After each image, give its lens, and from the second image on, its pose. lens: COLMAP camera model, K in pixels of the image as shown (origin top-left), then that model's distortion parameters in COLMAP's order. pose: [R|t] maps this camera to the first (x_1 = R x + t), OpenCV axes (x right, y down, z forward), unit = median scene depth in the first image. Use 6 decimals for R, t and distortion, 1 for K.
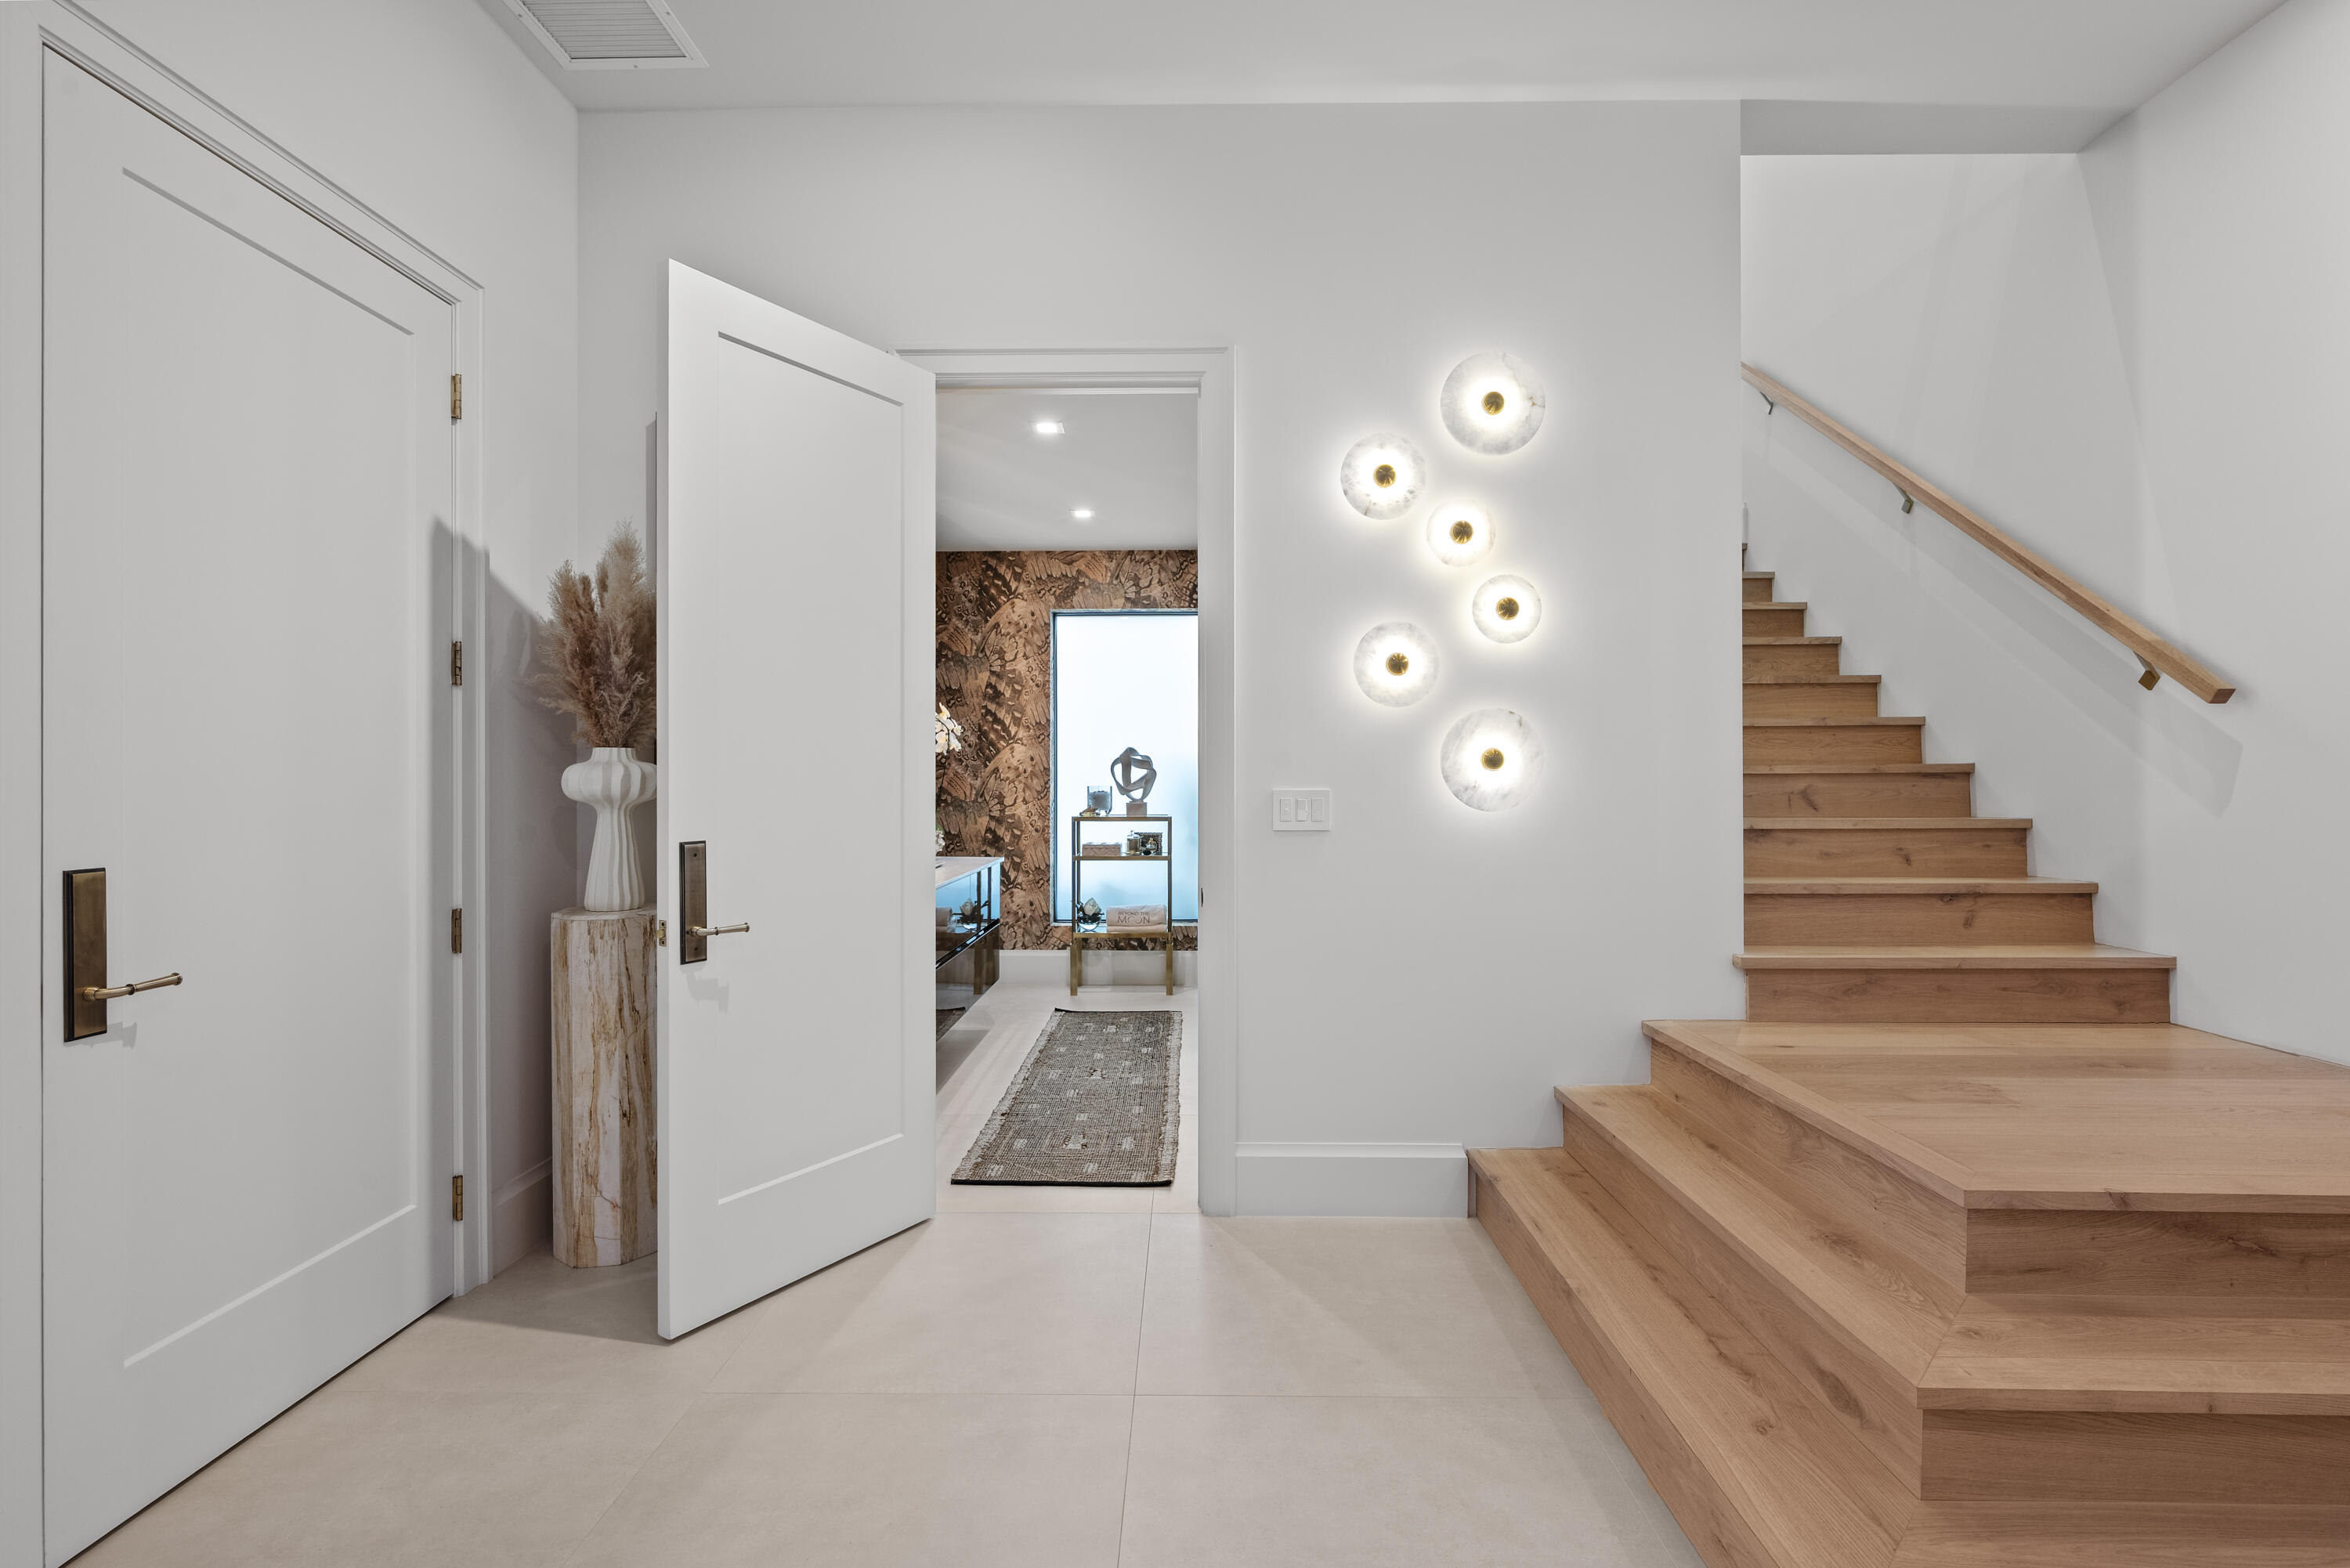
lens RADIAL K [[1041.0, 0, 1178.8], [0, 1041.0, 780.4], [0, 0, 1]] dist [0.000039, 0.000018]
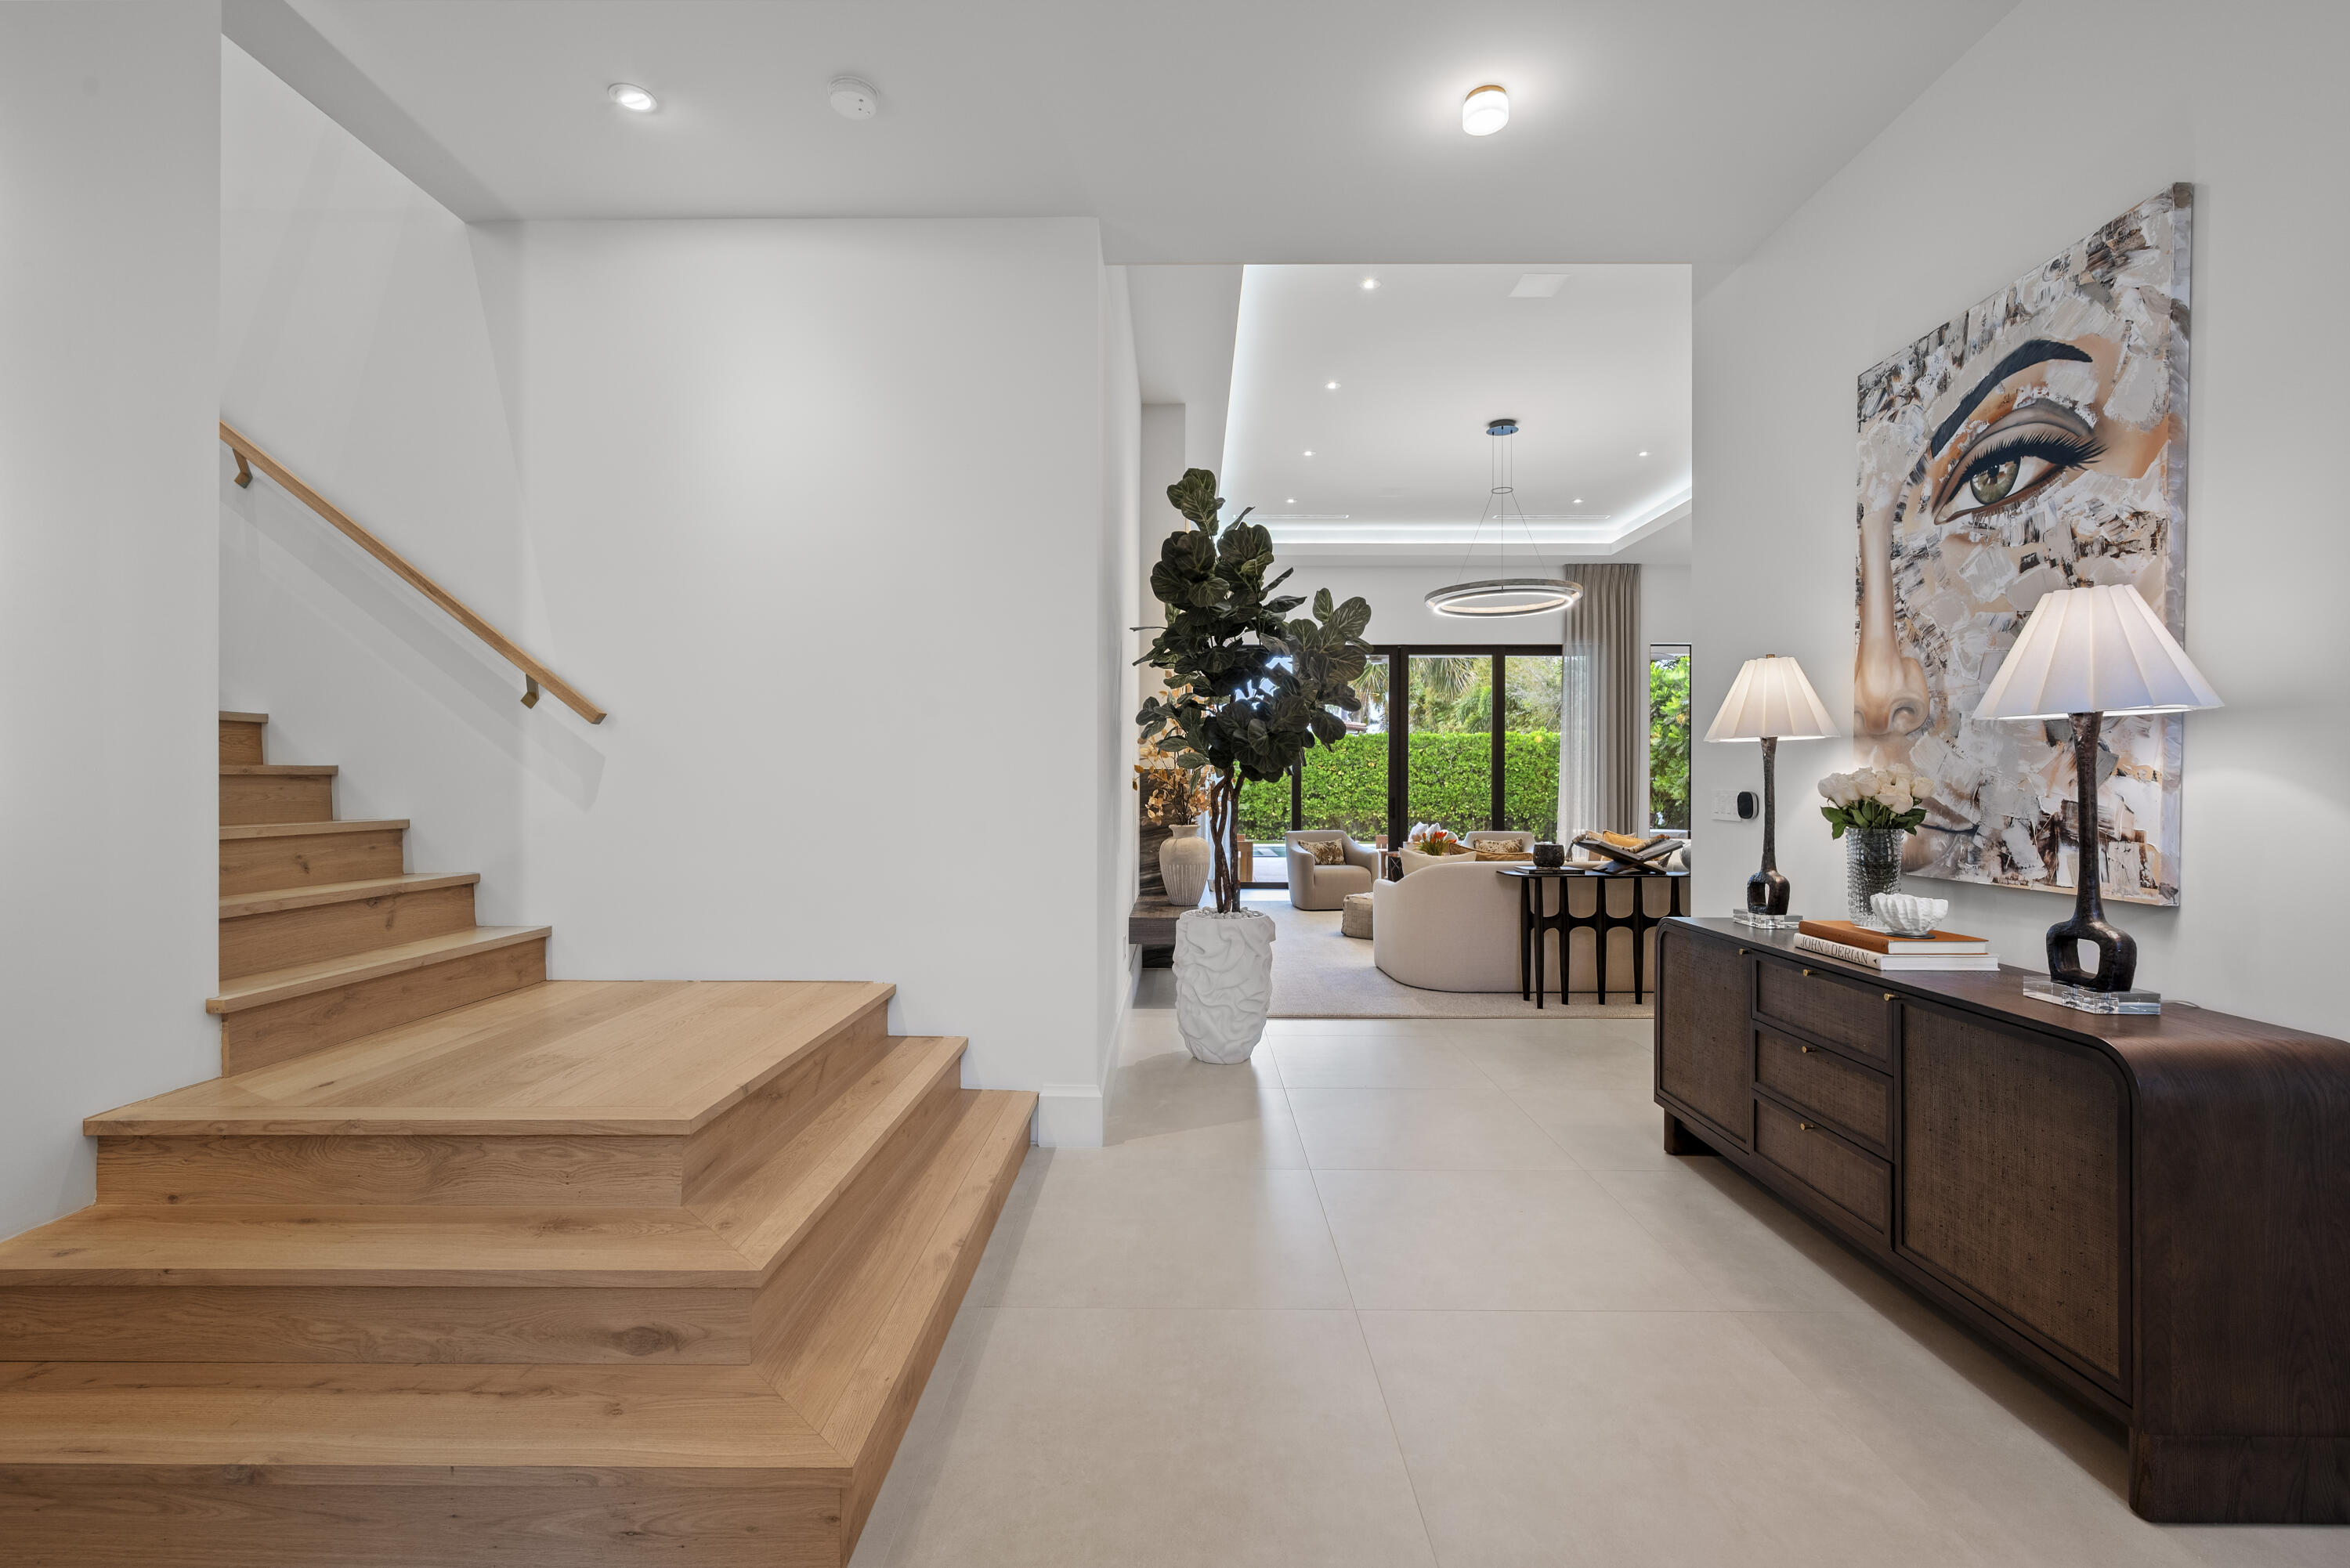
lens RADIAL K [[1029.9, 0, 1175.0], [0, 1029.9, 784.0], [0, 0, 1]] dist [0.002064, 0.000003]
pose [[-0.002407, 0.001608, 0.999996, -0.267439], [-0.001687, 0.999997, -0.001612, 0.001483], [-0.999996, -0.001691, -0.002404, 0.259381]]
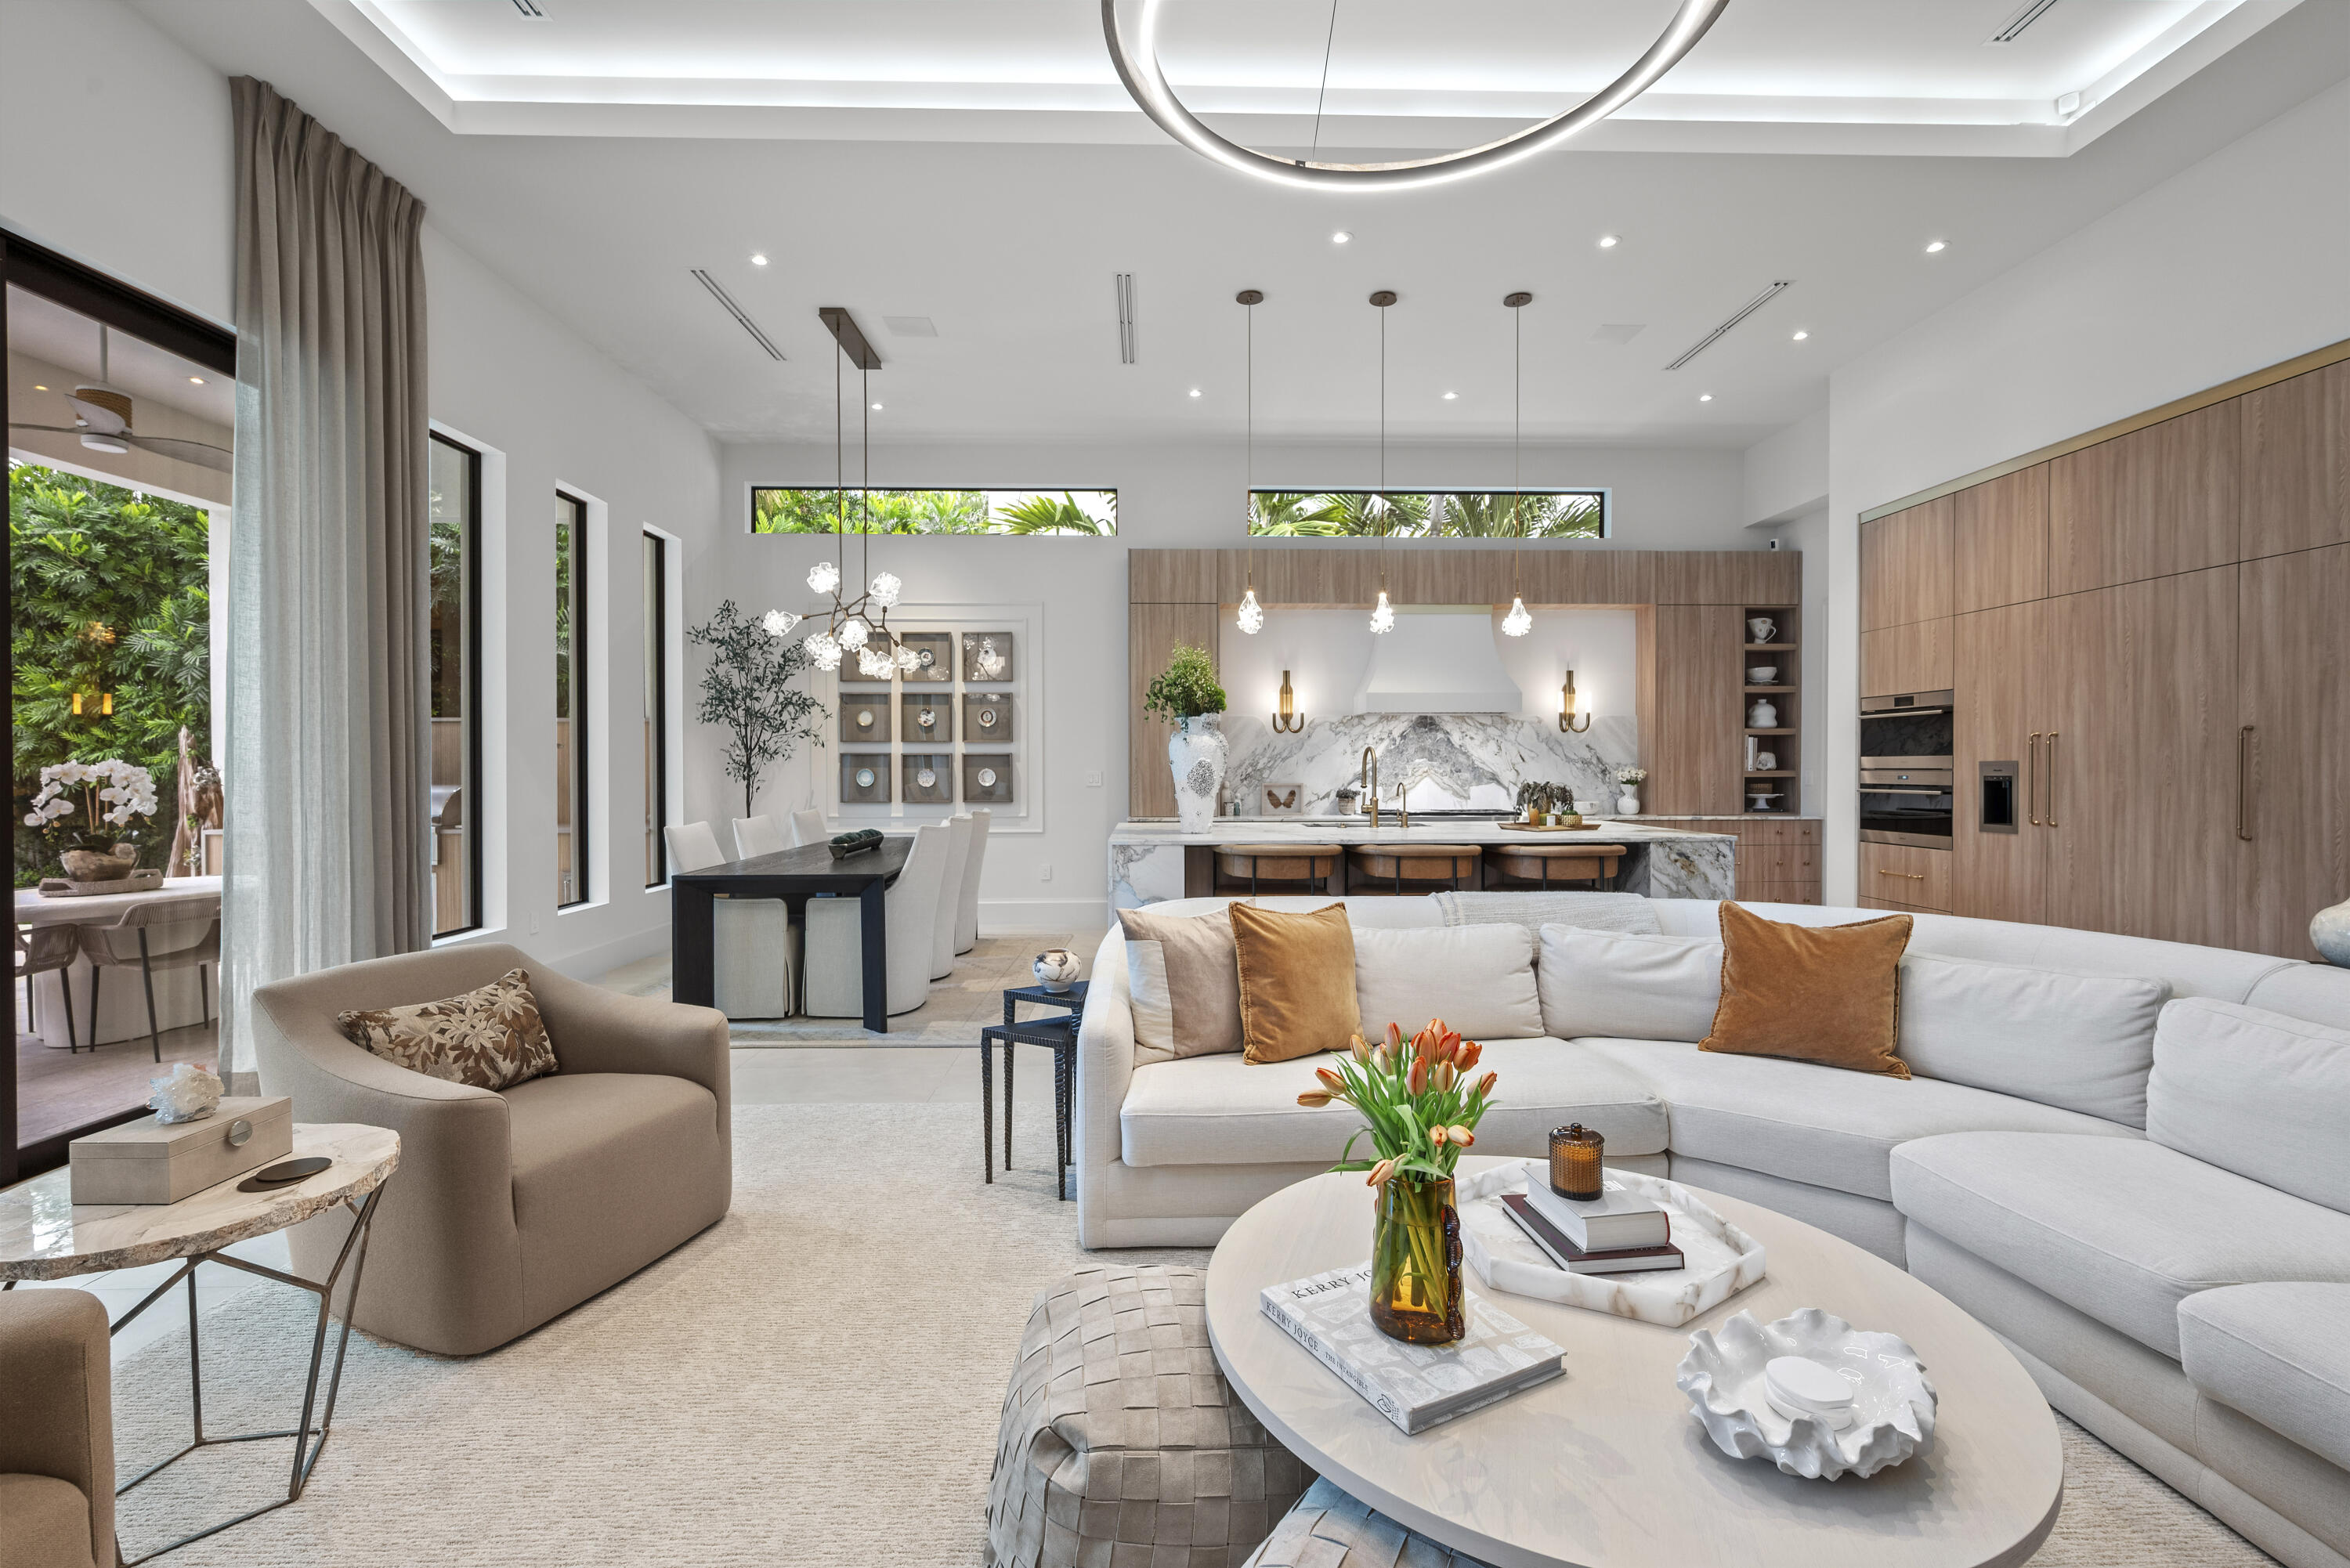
lens RADIAL K [[1023.3, 0, 1178.8], [0, 1023.3, 778.3], [0, 0, 1]] dist [-0.001152, -0.000329]
pose [[-0.999321, 0.004262, -0.036608, 1.499150], [0.003834, 0.999923, 0.011760, -0.005421], [0.036655, 0.011612, -0.999261, 0.129277]]
